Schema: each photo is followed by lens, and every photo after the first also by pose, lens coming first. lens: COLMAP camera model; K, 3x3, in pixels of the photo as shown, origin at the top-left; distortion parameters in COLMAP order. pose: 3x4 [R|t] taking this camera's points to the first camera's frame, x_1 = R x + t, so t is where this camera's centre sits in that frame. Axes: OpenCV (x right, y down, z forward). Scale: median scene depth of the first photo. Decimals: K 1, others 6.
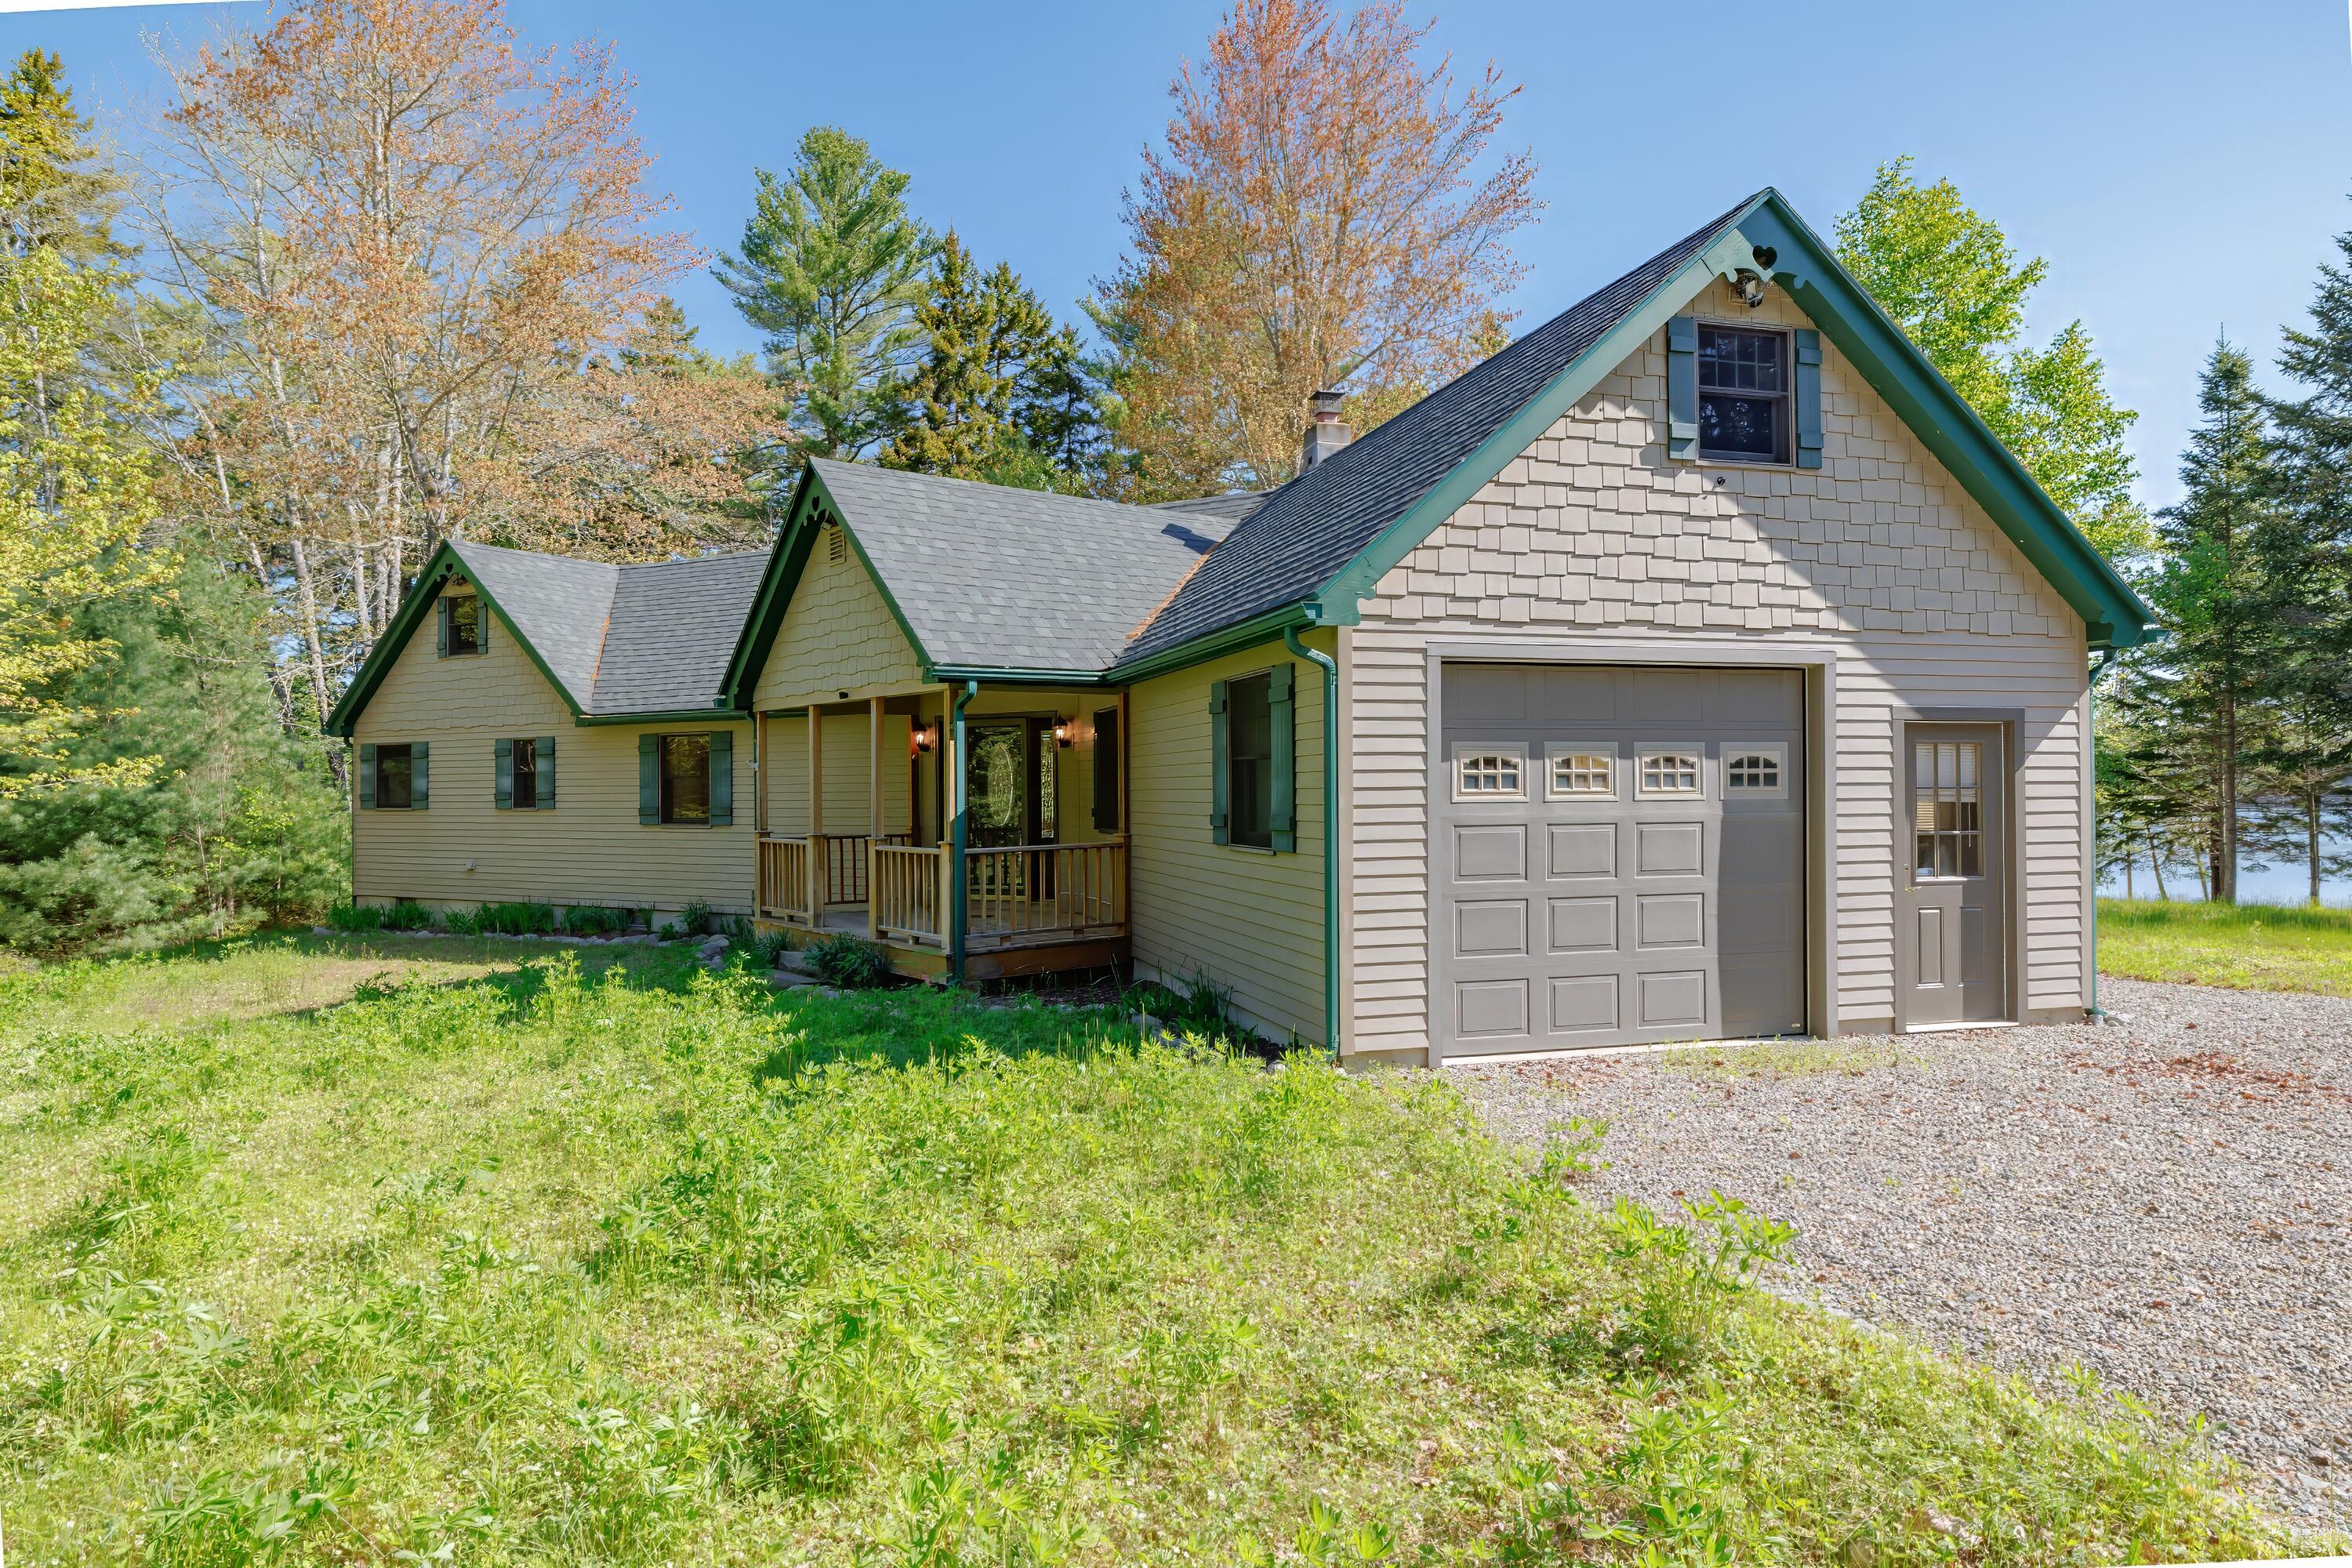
lens RADIAL K [[1406.0, 0, 1181.3], [0, 1406.0, 783.9], [0, 0, 1]] dist [-0.008680, -0.002620]
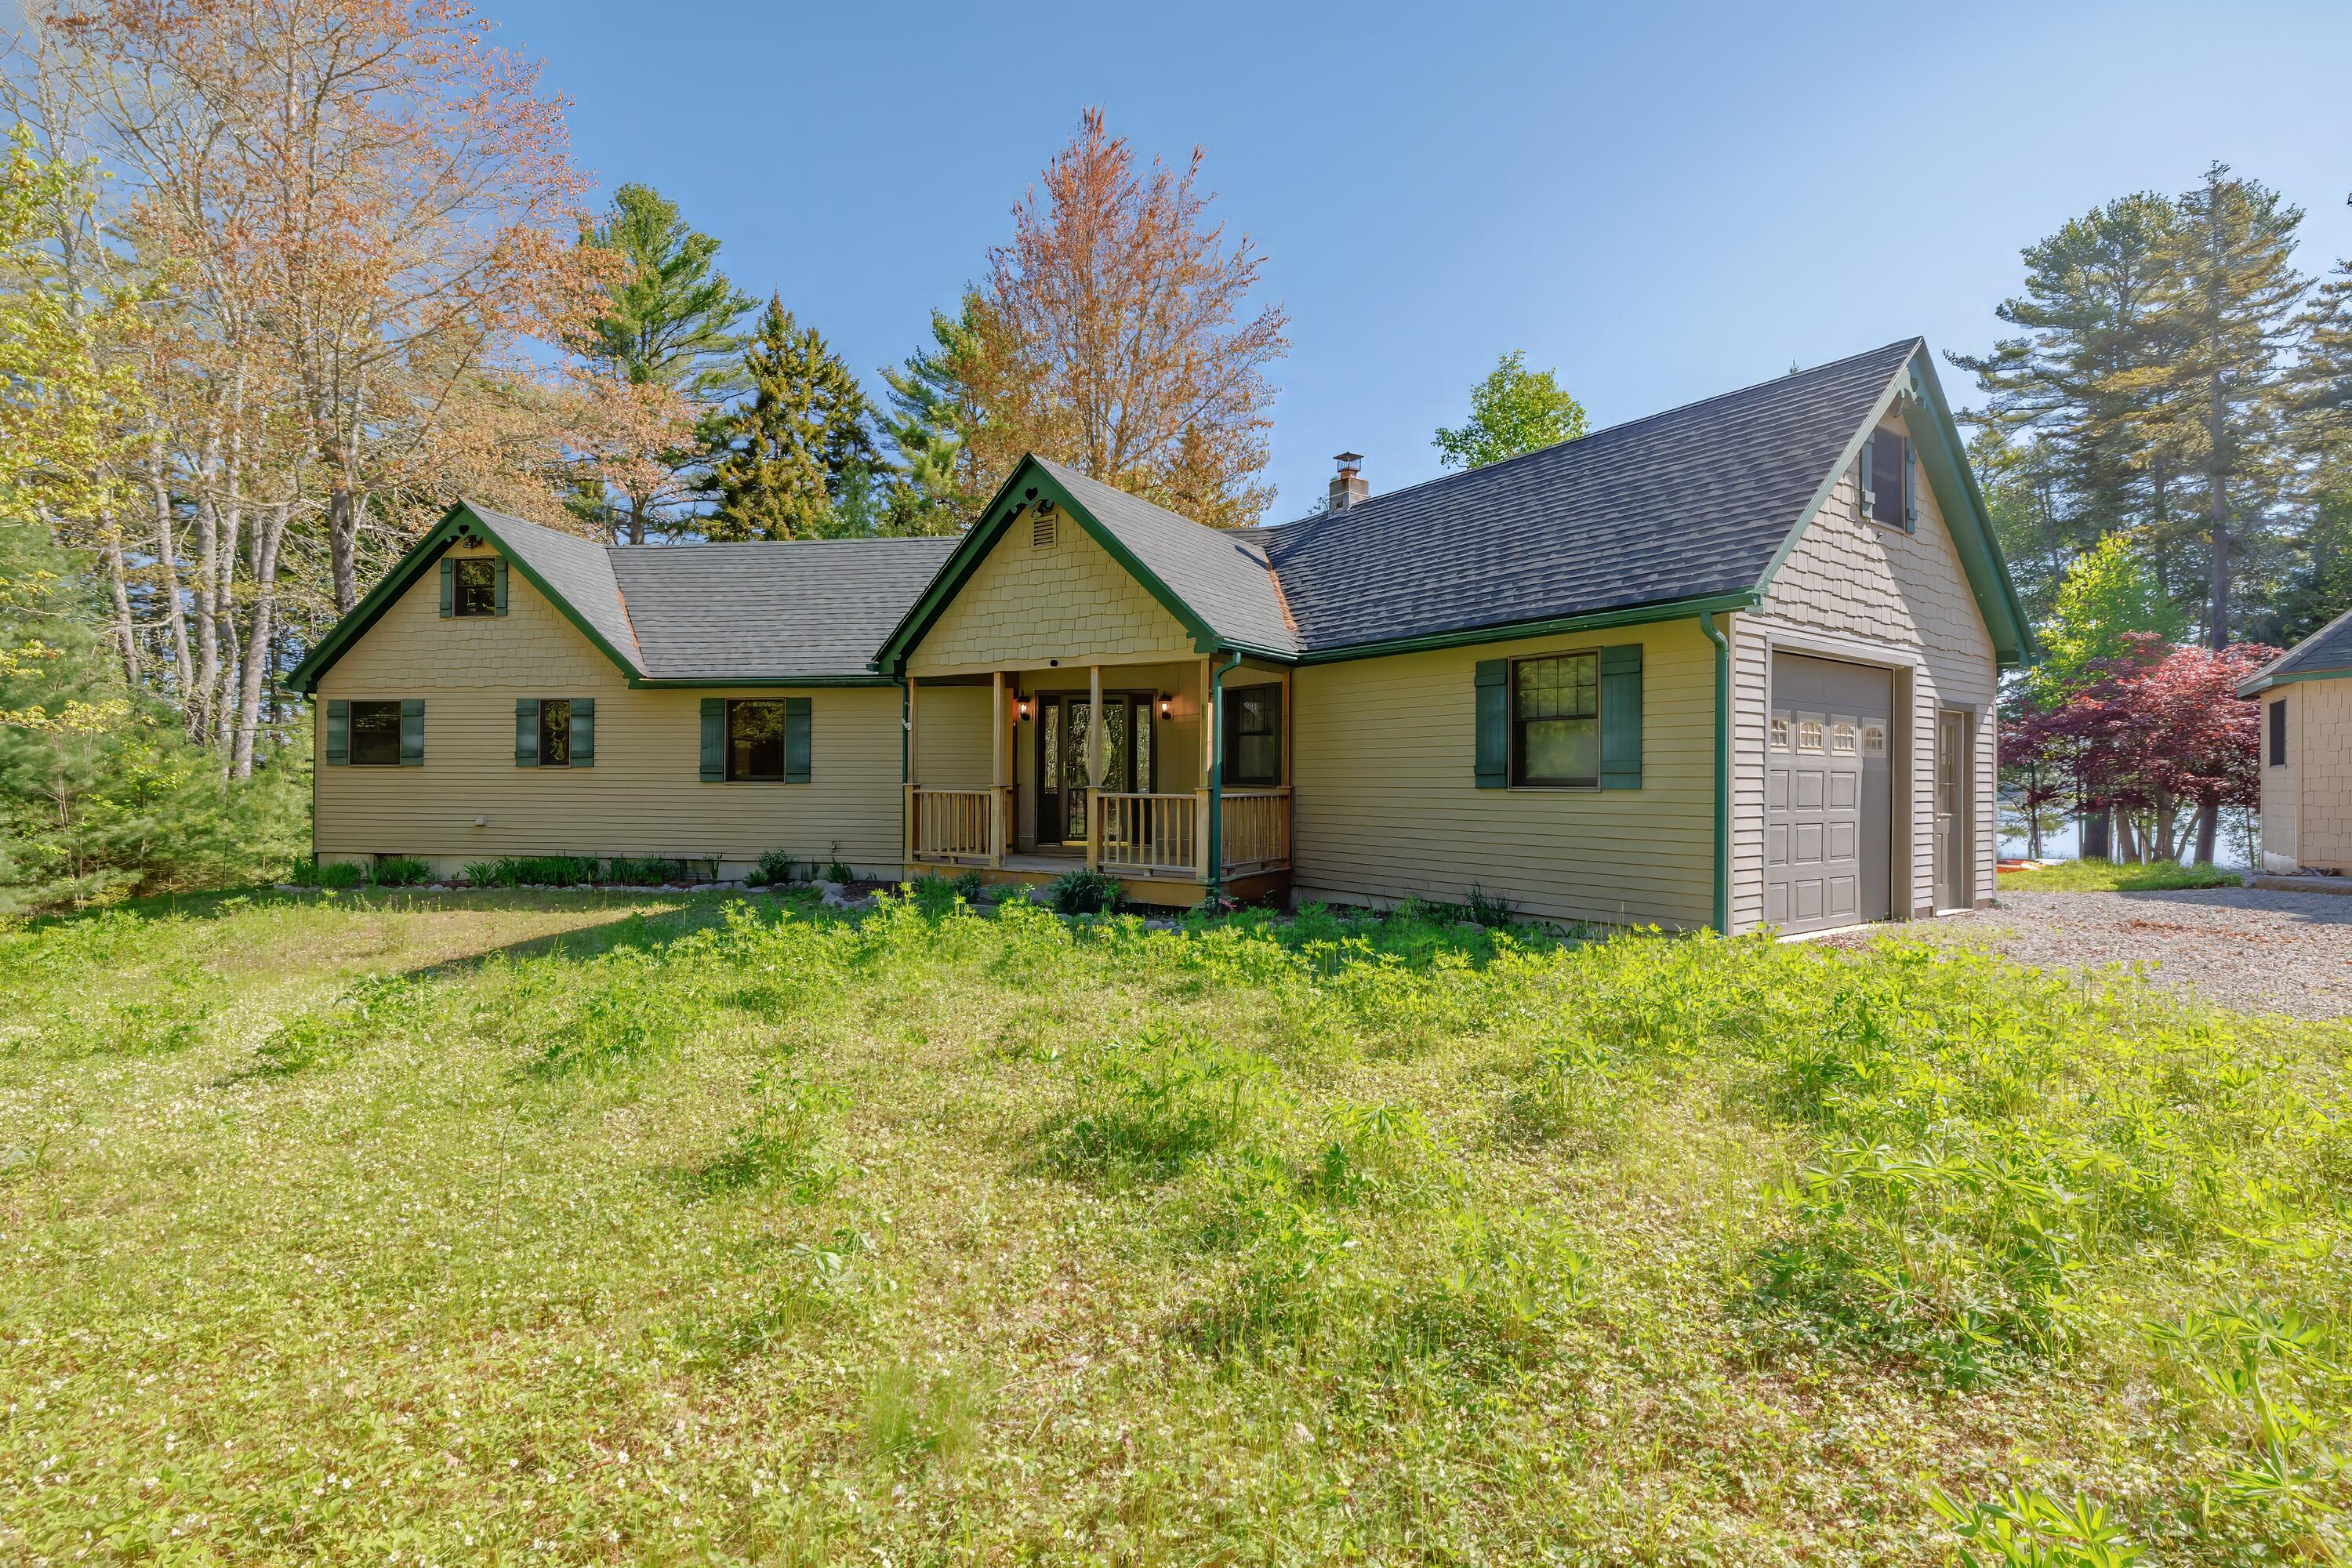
lens RADIAL K [[1065.5, 0, 1175.6], [0, 1065.5, 781.7], [0, 0, 1]] dist [-0.005603, 0.000532]
pose [[0.940373, 0.015879, 0.339773, -0.304046], [-0.016090, 0.999868, -0.002198, 0.023610], [-0.339763, -0.003400, 0.940505, 0.100503]]
